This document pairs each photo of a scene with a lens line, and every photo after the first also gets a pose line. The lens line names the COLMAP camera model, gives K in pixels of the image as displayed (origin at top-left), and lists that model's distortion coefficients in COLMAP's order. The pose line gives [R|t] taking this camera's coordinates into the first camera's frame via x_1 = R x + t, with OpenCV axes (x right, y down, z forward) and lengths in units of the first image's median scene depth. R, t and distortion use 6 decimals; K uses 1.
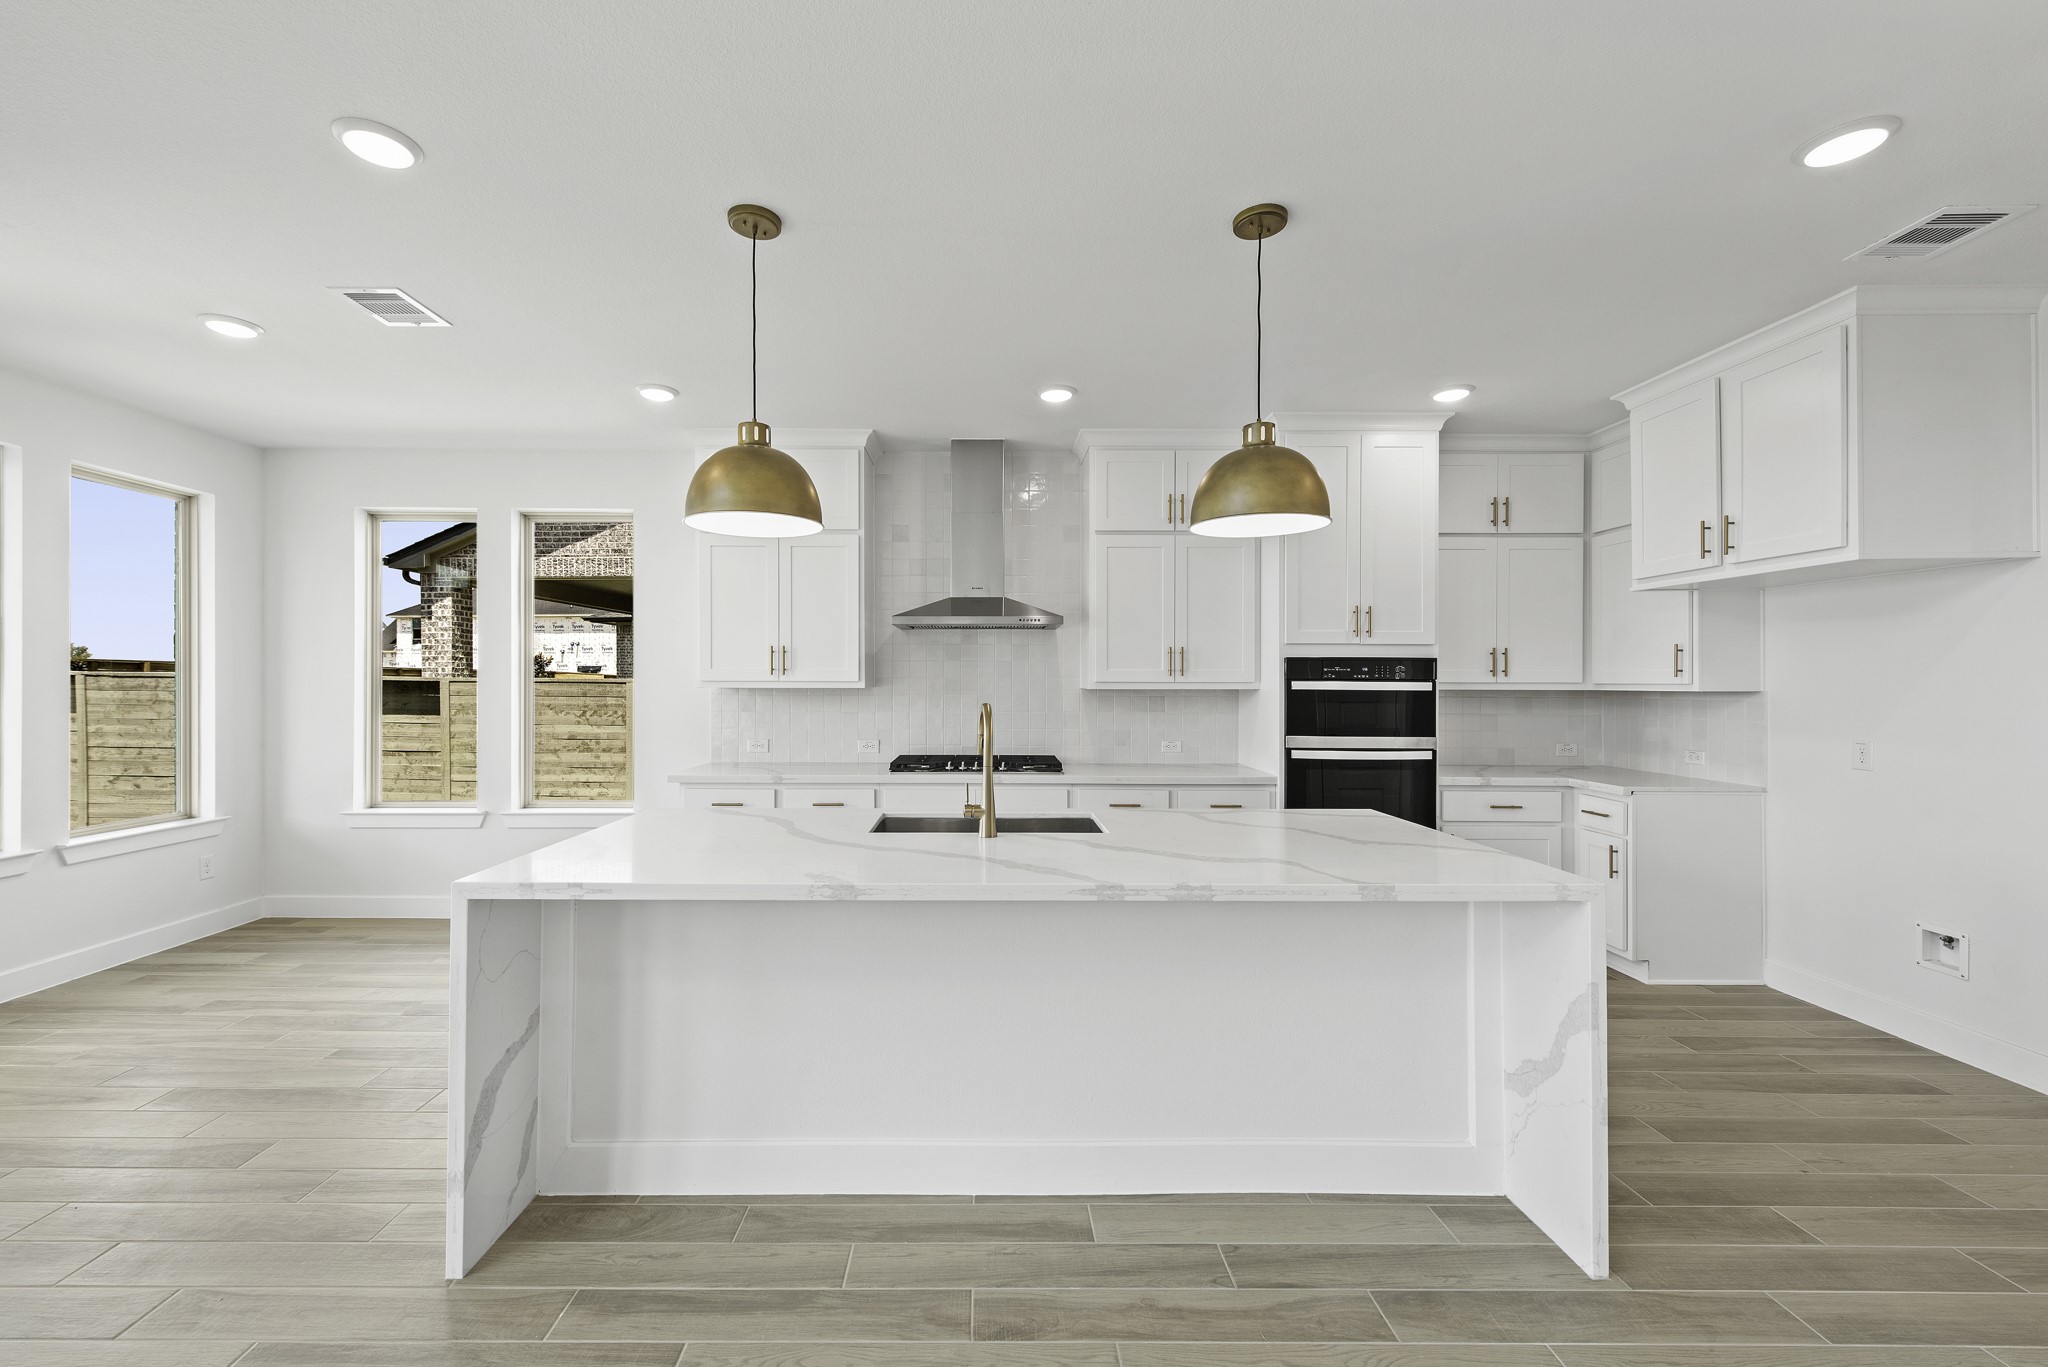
lens RADIAL K [[819.9, 0, 982.5], [0, 819.9, 684.8], [0, 0, 1]] dist [0.015326, -0.005038]
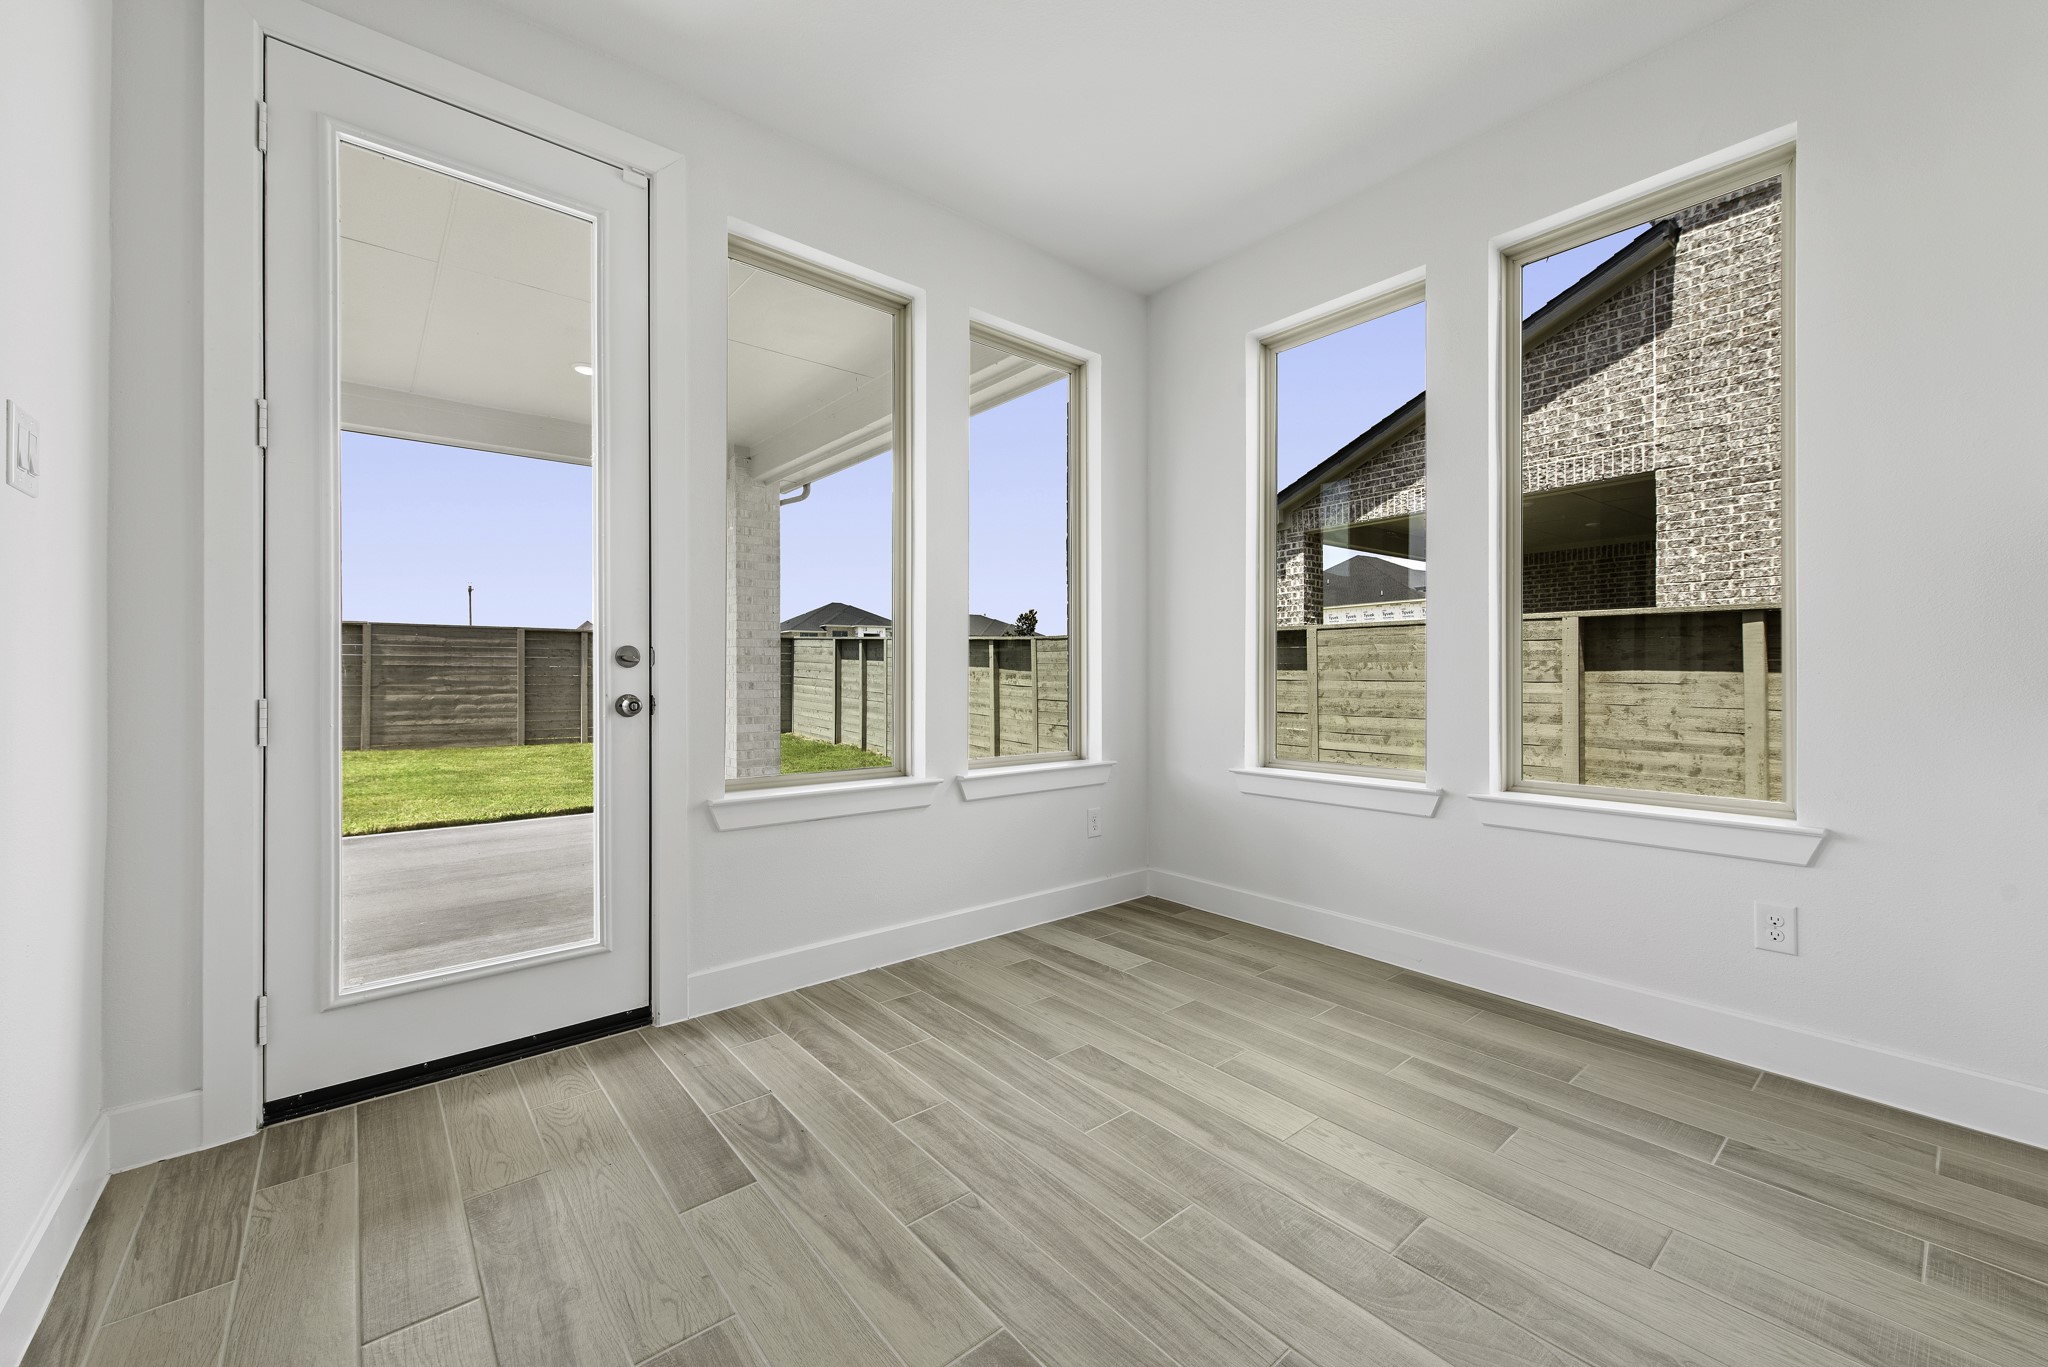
lens RADIAL K [[800.9, 0, 1027.0], [0, 800.9, 673.2], [0, 0, 1]] dist [0.013996, -0.004571]
pose [[0.645203, -0.006641, -0.763982, -0.421062], [0.002295, 0.999975, -0.006754, 0.088698], [0.764007, 0.002604, 0.645202, 0.490765]]
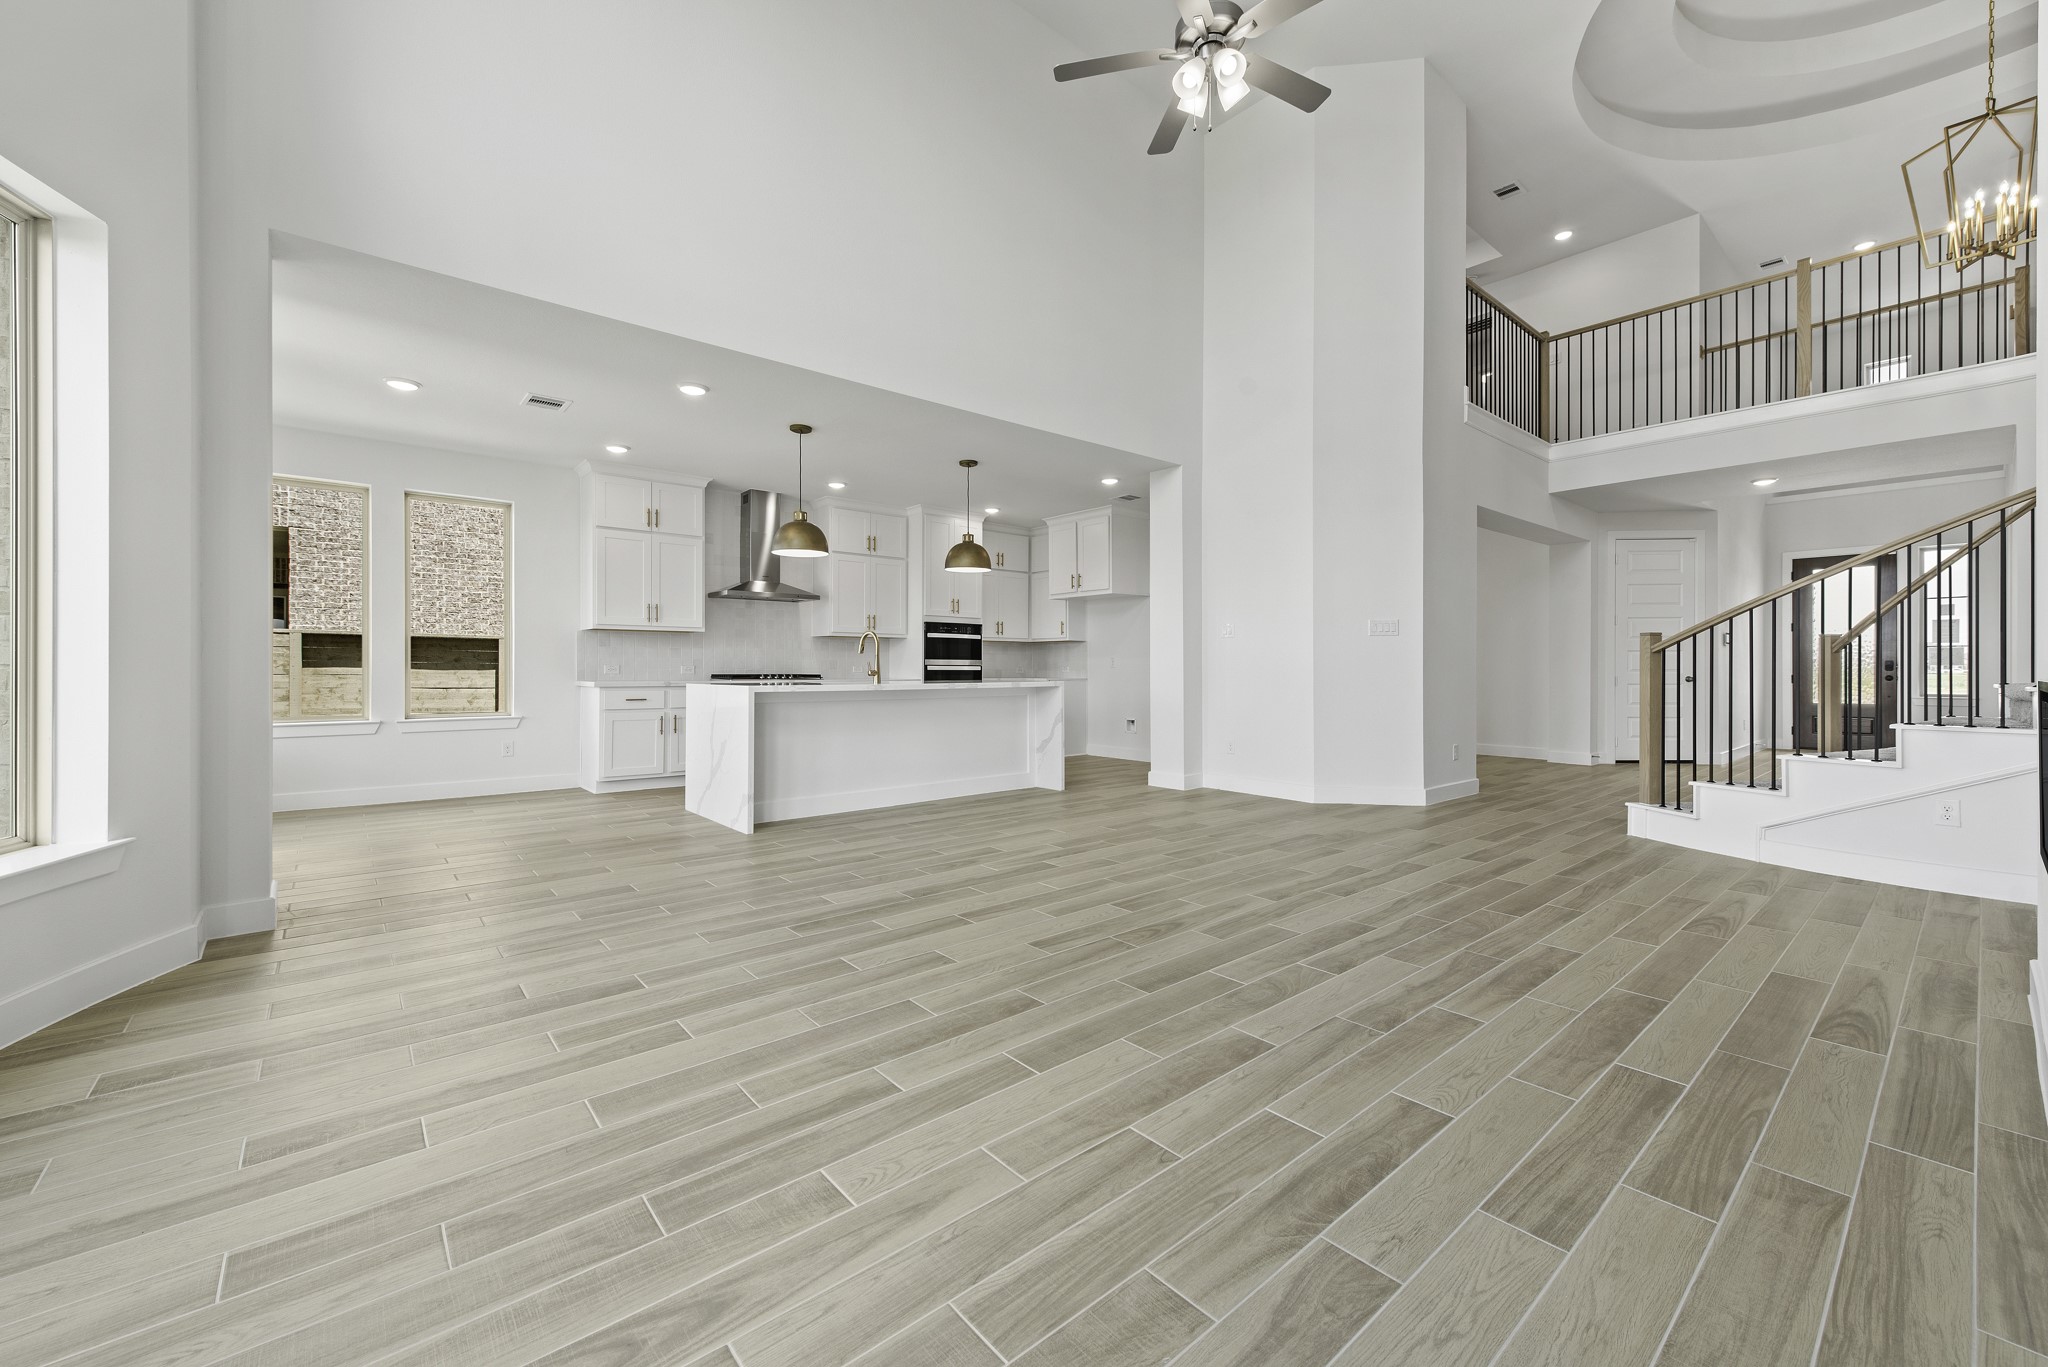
lens RADIAL K [[808.5, 0, 1029.2], [0, 808.5, 668.8], [0, 0, 1]] dist [0.002571, 0.000081]
pose [[0.757074, -0.001460, 0.653328, -0.771293], [0.002353, 0.999997, -0.000491, 0.087965], [-0.653325, 0.001909, 0.757075, -0.726862]]
